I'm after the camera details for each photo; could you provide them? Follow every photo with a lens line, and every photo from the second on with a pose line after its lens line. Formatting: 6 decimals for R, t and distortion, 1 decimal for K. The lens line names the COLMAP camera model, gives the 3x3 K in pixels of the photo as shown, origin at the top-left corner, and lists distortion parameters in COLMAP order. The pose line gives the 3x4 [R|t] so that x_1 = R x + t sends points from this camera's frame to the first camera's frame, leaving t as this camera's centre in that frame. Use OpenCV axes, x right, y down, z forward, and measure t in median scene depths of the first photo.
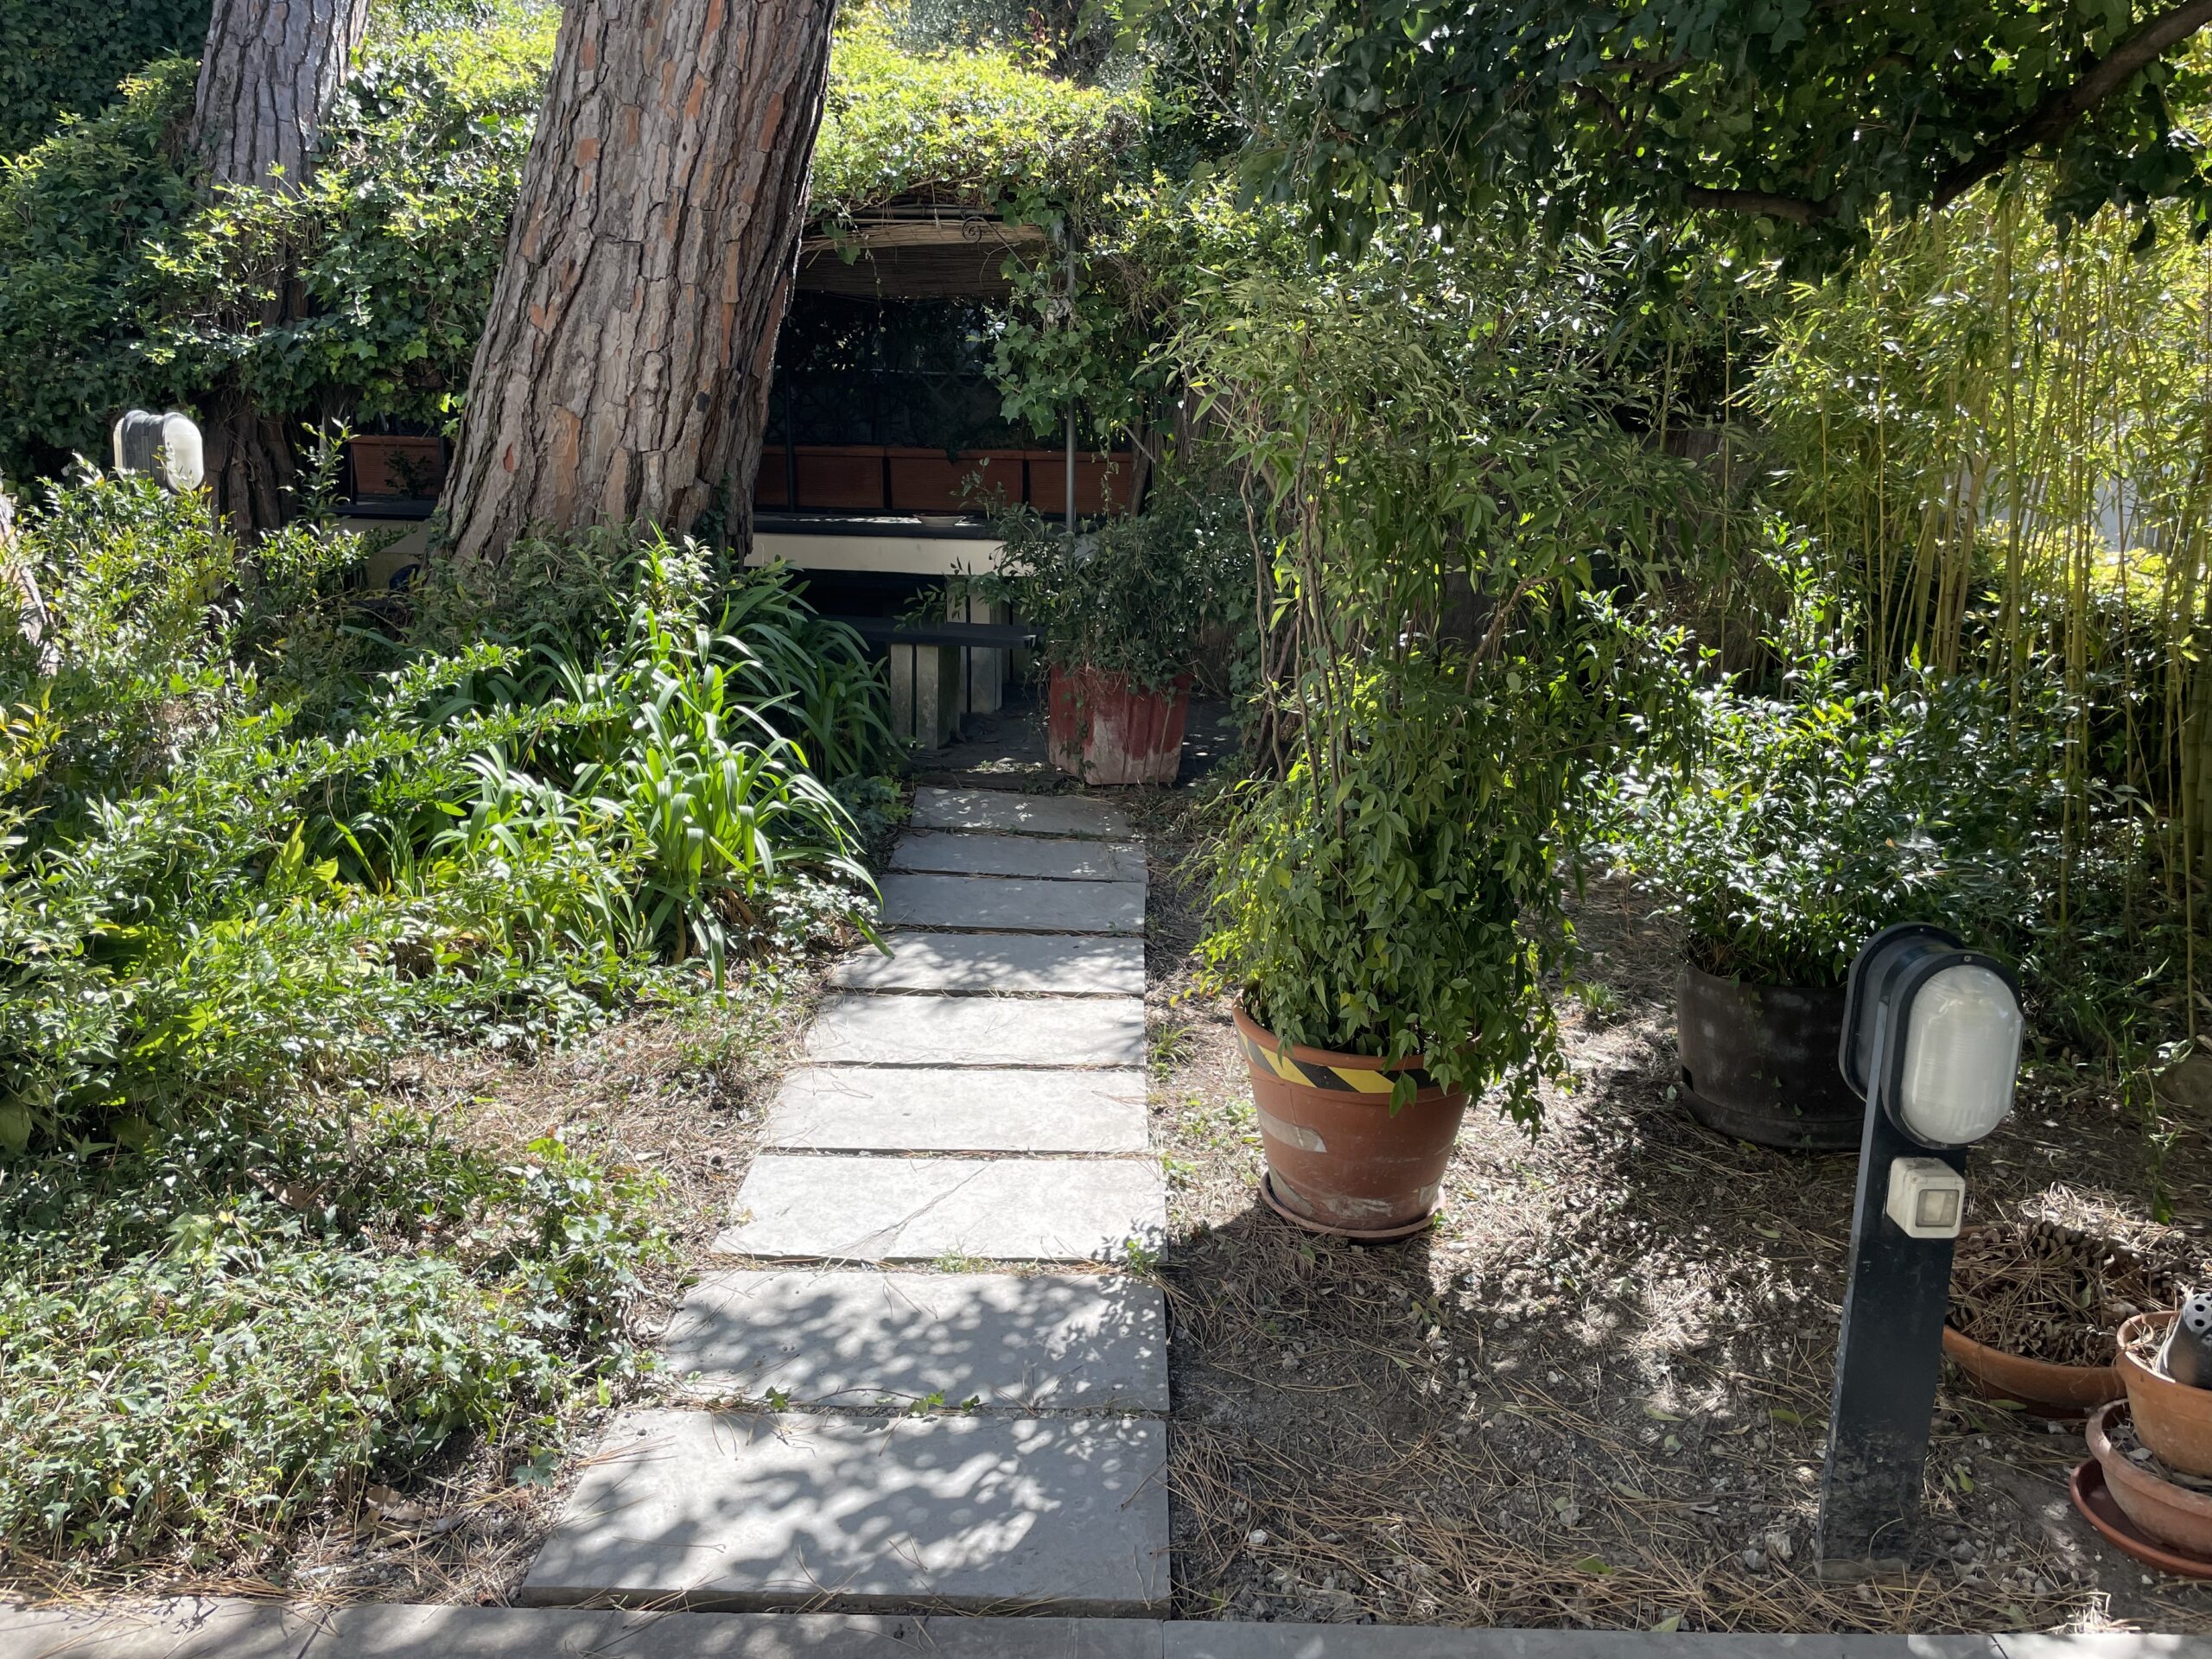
lens RADIAL K [[1713.6, 0, 1035.5], [0, 1713.6, 824.7], [0, 0, 1]] dist [0.096260, -0.163924]
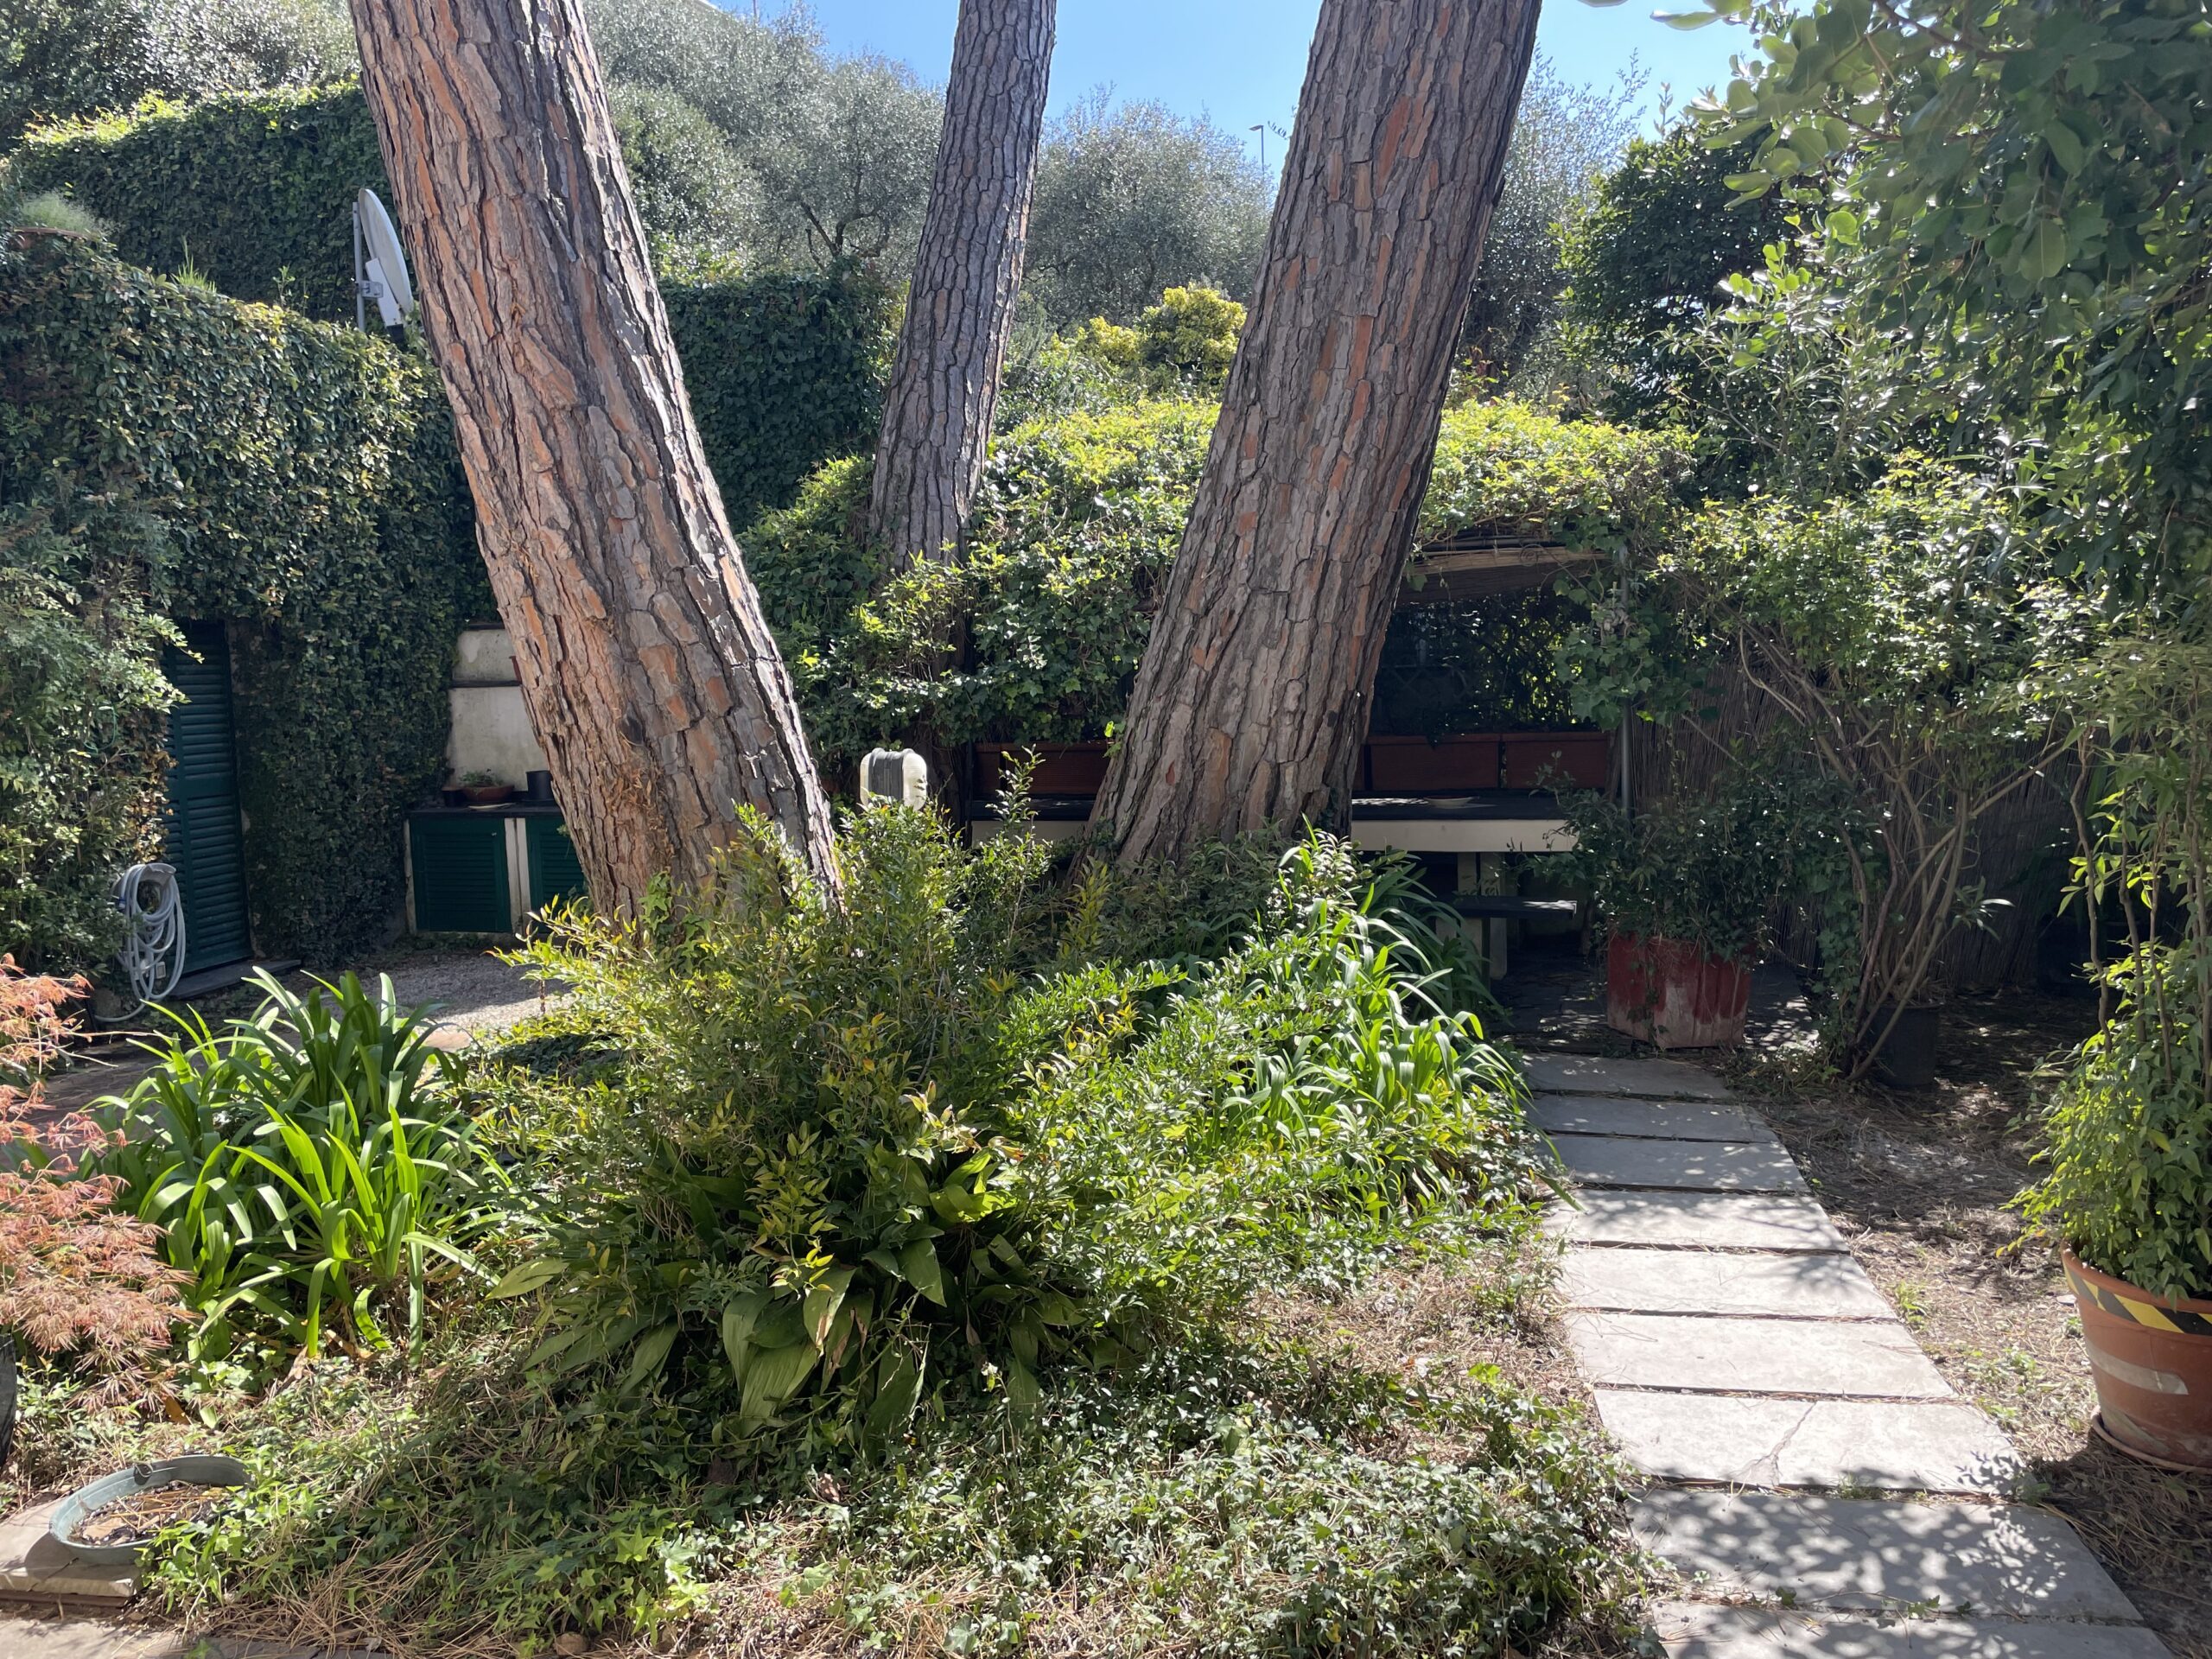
lens RADIAL K [[1660.9, 0, 1099.4], [0, 1660.9, 827.6], [0, 0, 1]] dist [0.117997, -0.147964]
pose [[0.986104, -0.031475, -0.163122, -0.160580], [0.006416, 0.988371, -0.151925, -0.003035], [0.166007, 0.148767, 0.974838, -0.104419]]
